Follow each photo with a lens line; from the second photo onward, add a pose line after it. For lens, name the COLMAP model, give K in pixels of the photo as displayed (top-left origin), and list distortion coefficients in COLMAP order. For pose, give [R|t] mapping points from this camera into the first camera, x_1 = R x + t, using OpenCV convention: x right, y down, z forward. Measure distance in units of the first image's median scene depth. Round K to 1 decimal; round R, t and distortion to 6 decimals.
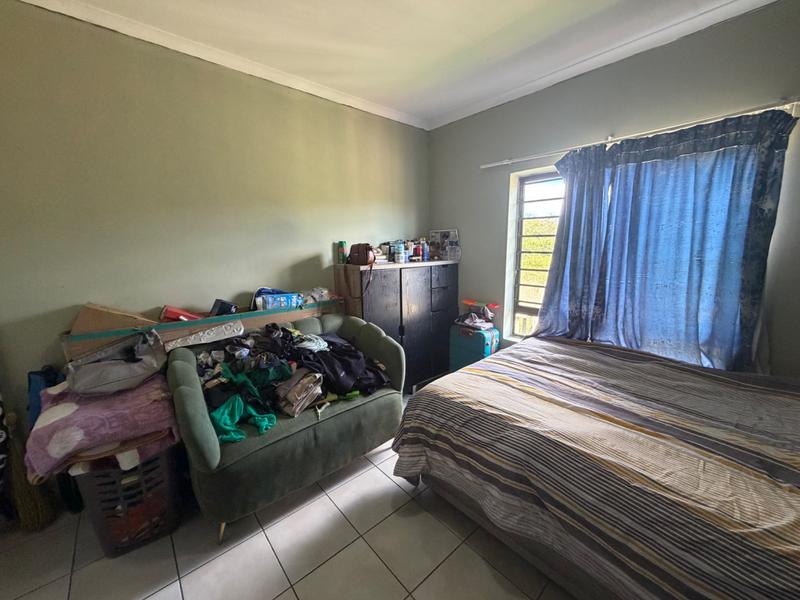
lens RADIAL K [[318.6, 0, 397.0], [0, 318.6, 298.5], [0, 0, 1]] dist [0.001193, -0.000089]
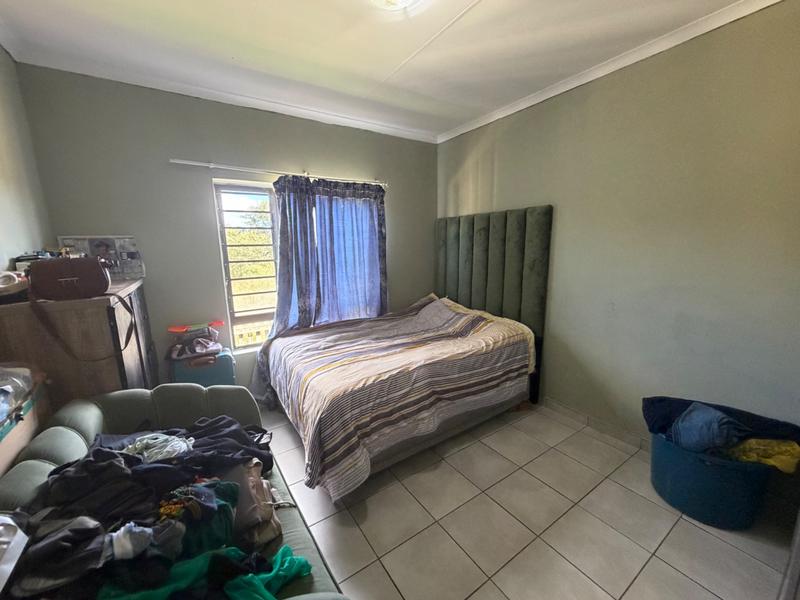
lens RADIAL K [[318.6, 0, 395.2], [0, 318.6, 299.2], [0, 0, 1]] dist [0.001193, -0.000089]
pose [[0.137343, -0.159184, 0.977649, -0.803489], [0.194735, 0.972079, 0.130921, -0.103627], [-0.971193, 0.172401, 0.164507, 0.589833]]
